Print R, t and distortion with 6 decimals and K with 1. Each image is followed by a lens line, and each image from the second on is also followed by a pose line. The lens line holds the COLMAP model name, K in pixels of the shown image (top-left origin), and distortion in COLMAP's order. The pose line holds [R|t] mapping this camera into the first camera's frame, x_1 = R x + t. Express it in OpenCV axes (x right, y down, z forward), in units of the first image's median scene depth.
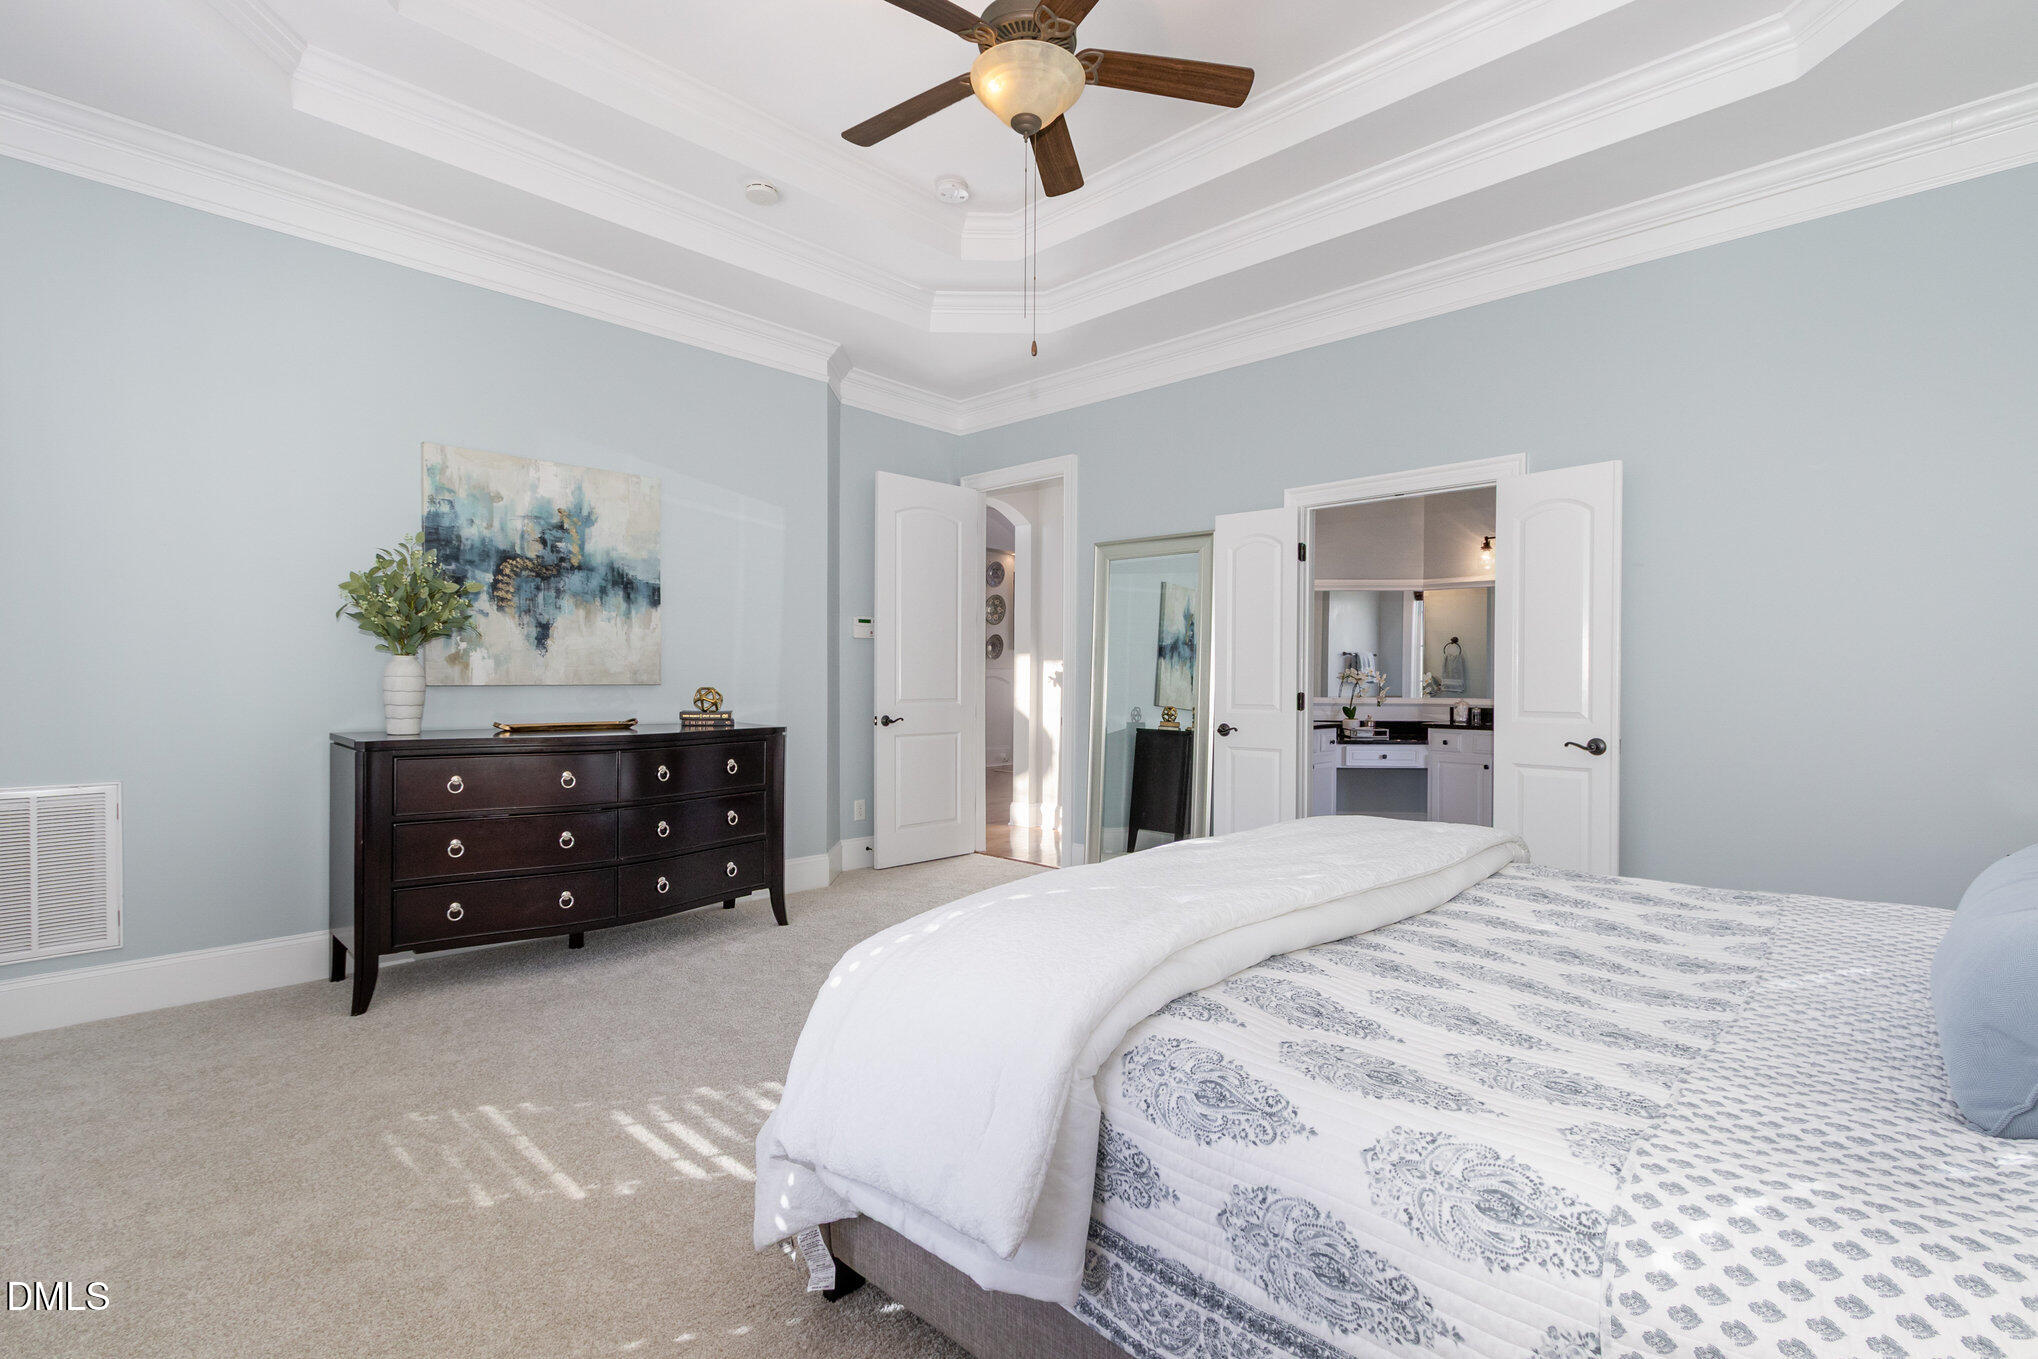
lens RADIAL K [[944.6, 0, 1008.6], [0, 944.6, 684.4], [0, 0, 1]] dist [0.000756, -0.000673]
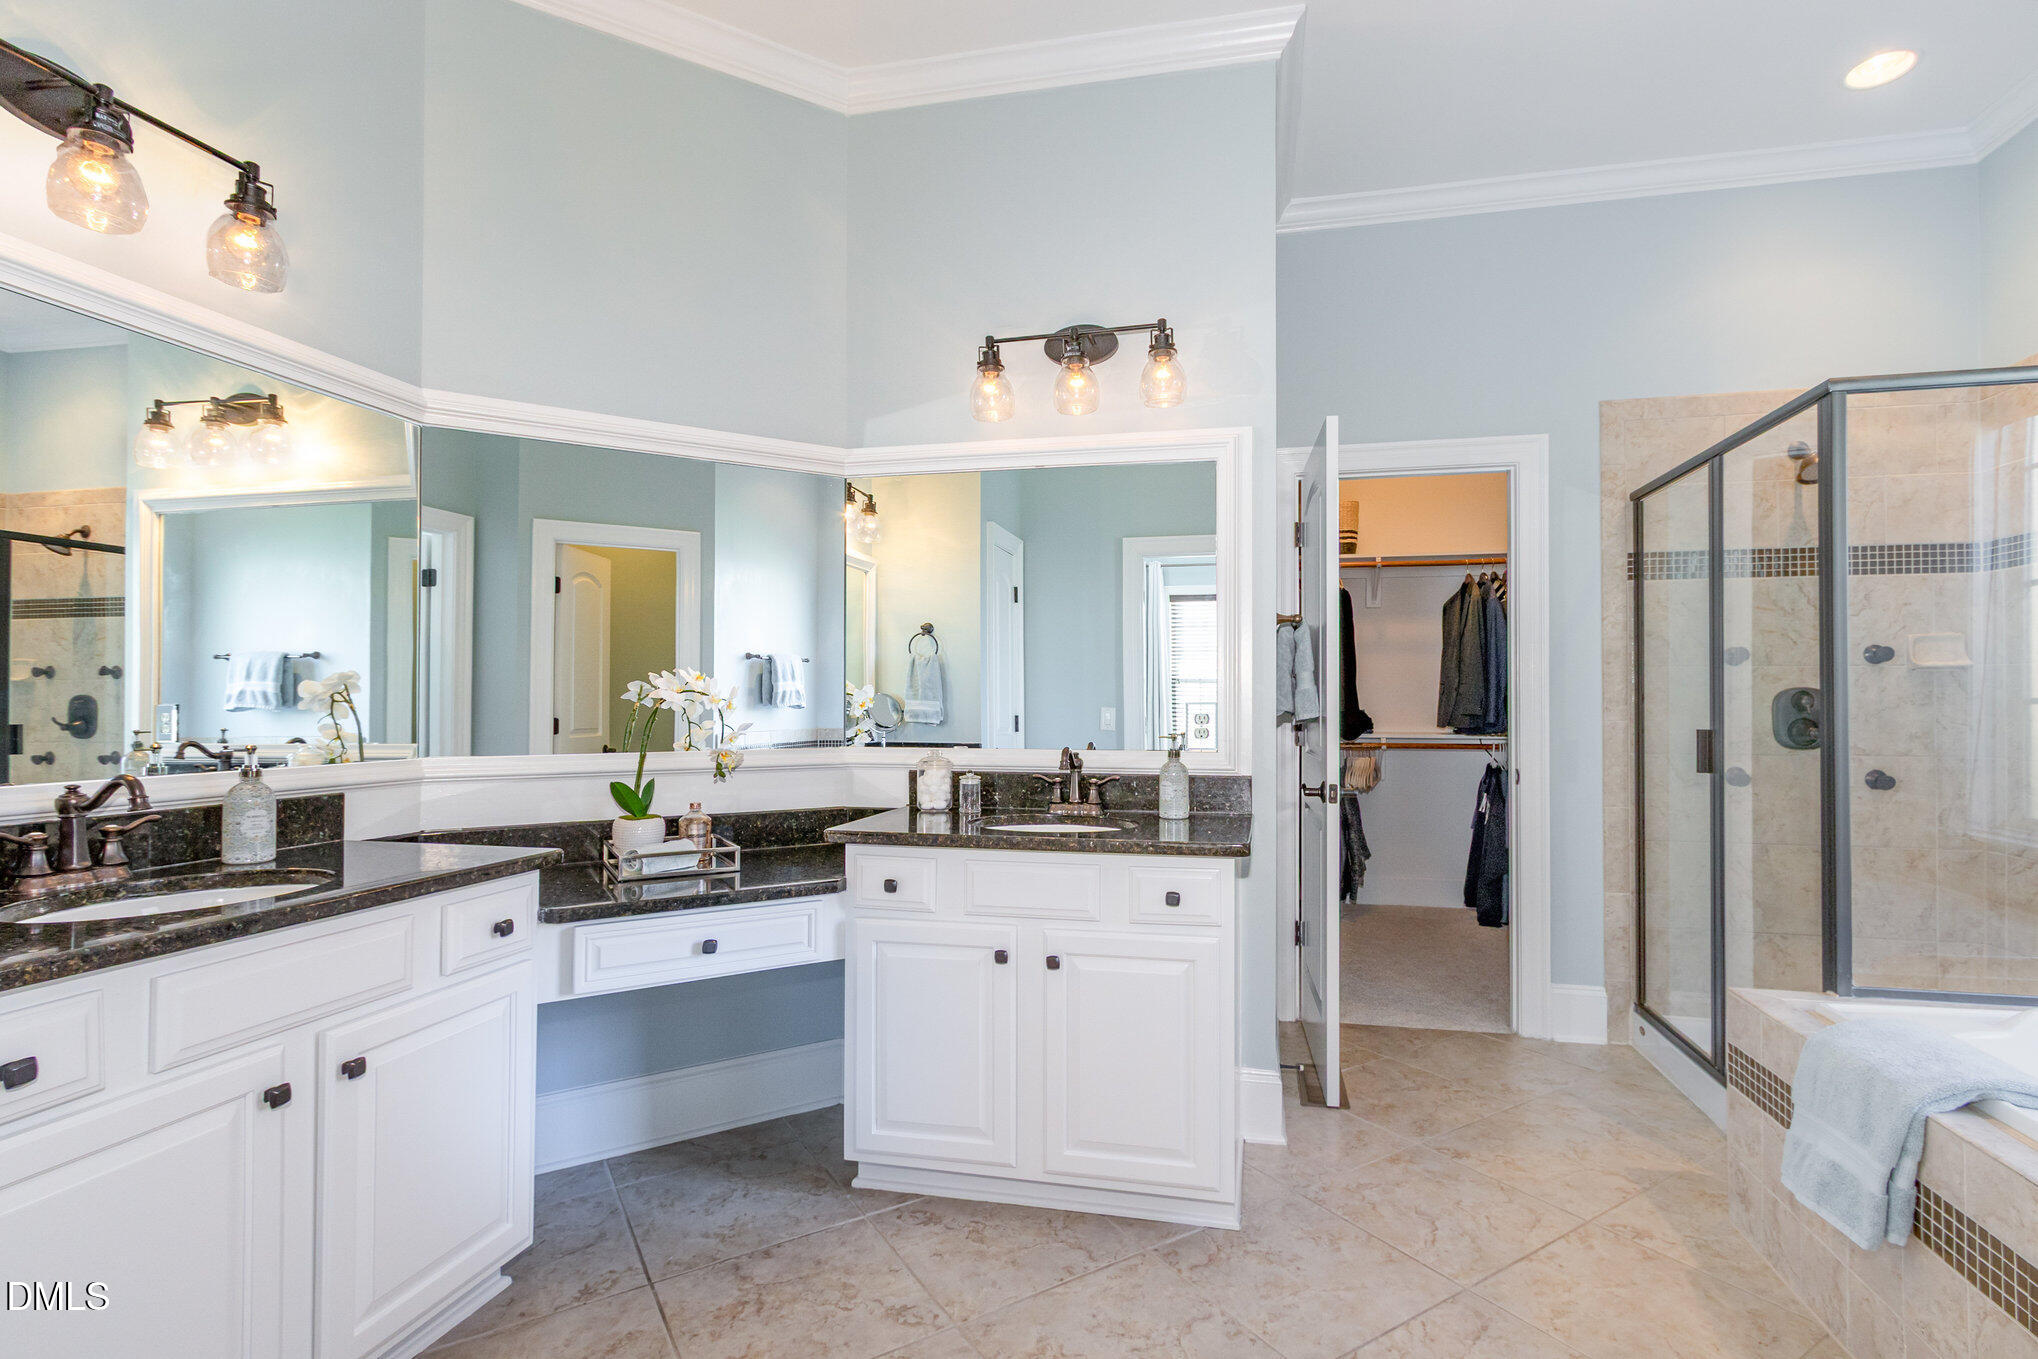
lens RADIAL K [[944.6, 0, 1008.6], [0, 944.6, 684.4], [0, 0, 1]] dist [0.000756, -0.000673]
pose [[0.869266, 0.012352, 0.494191, 0.313534], [0.000476, 0.999666, -0.025823, -0.001445], [-0.494345, 0.022682, 0.868970, 0.647864]]
